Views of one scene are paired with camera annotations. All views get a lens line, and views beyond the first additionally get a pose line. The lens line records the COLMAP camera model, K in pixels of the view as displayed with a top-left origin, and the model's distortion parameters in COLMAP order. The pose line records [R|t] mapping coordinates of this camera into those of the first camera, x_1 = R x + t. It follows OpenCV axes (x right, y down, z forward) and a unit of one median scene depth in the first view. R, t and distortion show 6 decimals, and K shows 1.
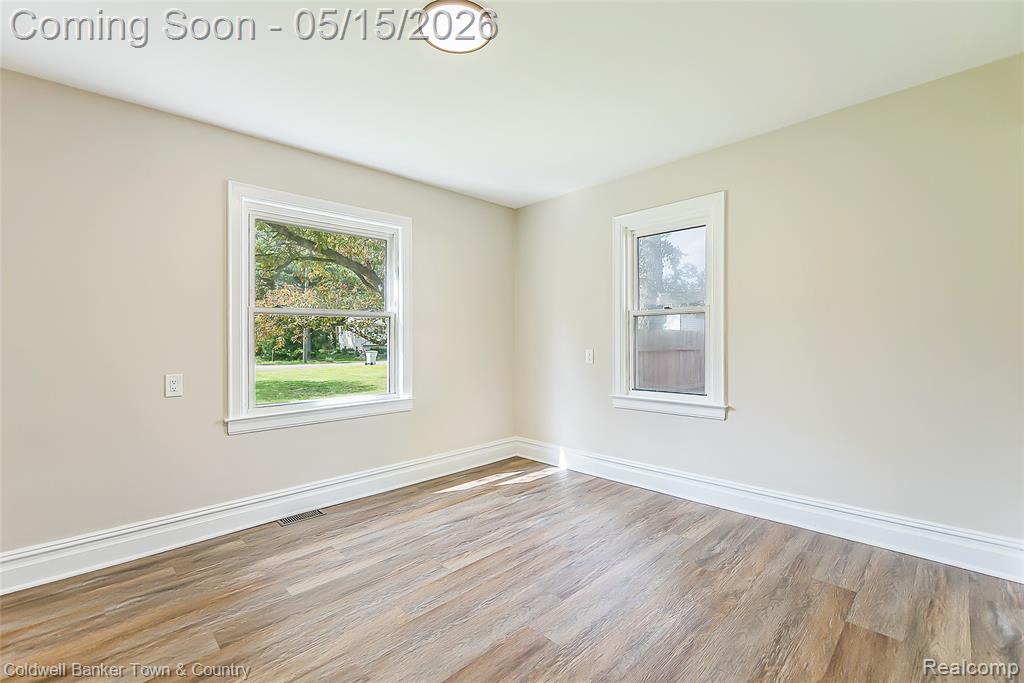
lens RADIAL K [[444.5, 0, 490.1], [0, 444.5, 347.9], [0, 0, 1]] dist [0.001475, -0.000553]
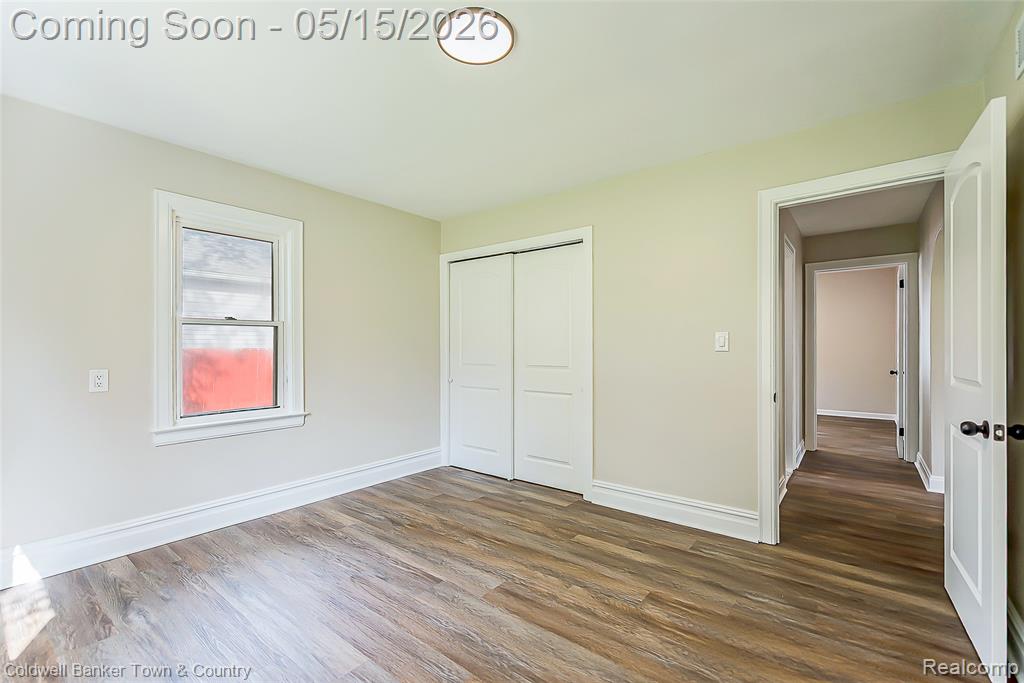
lens RADIAL K [[444.5, 0, 513.6], [0, 444.5, 338.6], [0, 0, 1]] dist [0.001475, -0.000553]
pose [[-0.129433, 0.018044, 0.991424, -0.686598], [0.018116, 0.999711, -0.015830, -0.029472], [-0.991423, 0.015912, -0.129722, 0.645464]]
